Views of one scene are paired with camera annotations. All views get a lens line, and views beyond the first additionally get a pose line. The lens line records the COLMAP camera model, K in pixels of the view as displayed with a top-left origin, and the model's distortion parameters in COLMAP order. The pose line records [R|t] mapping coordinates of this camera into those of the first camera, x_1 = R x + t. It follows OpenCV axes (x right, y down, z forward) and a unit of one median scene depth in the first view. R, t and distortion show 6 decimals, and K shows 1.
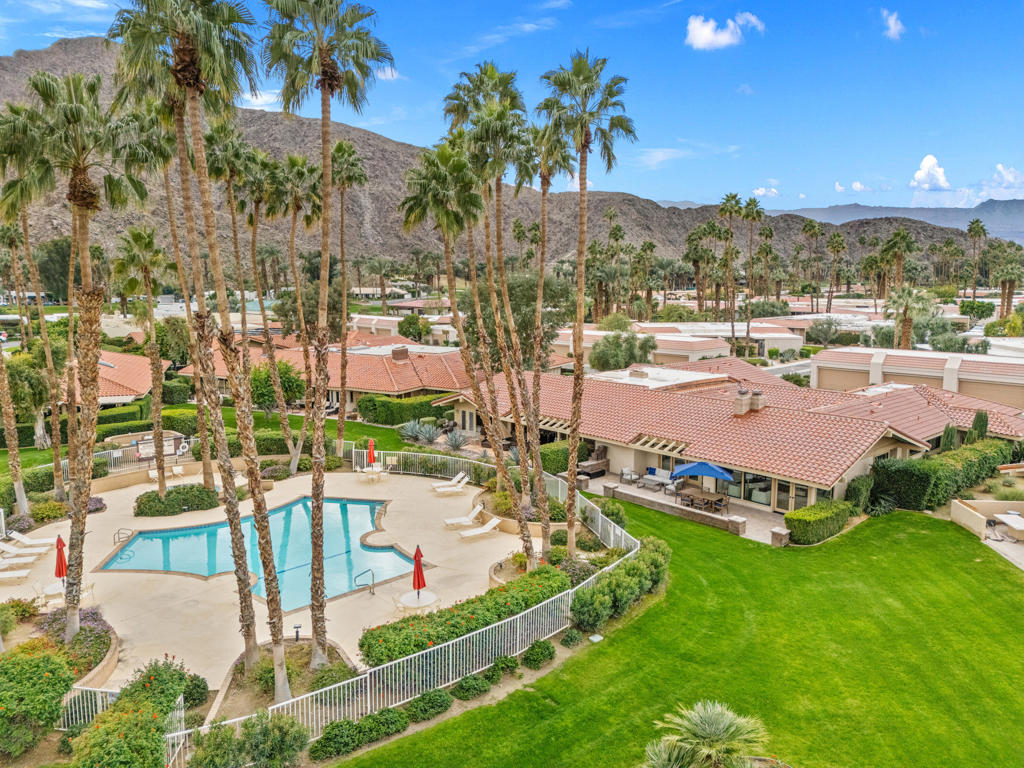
lens RADIAL K [[753.0, 0, 512.0], [0, 753.0, 384.0], [0, 0, 1]] dist [0.089483, -0.079986]
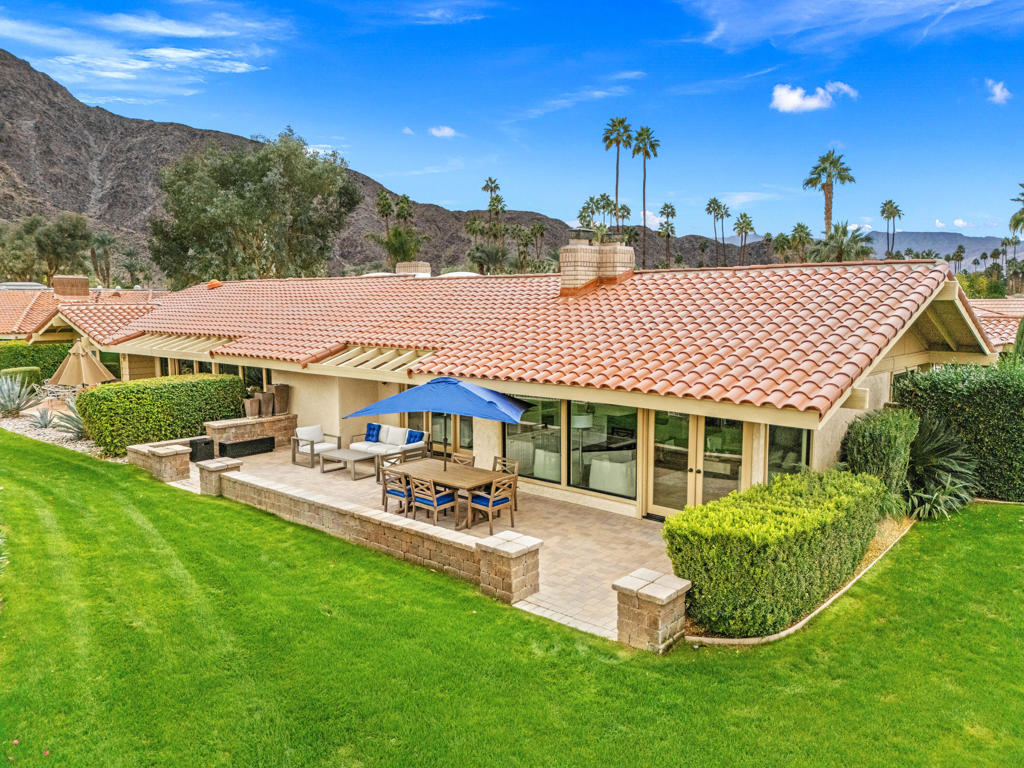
lens RADIAL K [[753.0, 0, 512.0], [0, 753.0, 384.0], [0, 0, 1]] dist [0.089483, -0.079986]
pose [[0.993982, -0.011492, 0.108940, 0.249865], [0.015188, 0.999335, -0.033159, 0.119723], [-0.108487, 0.034614, 0.993495, 0.672683]]
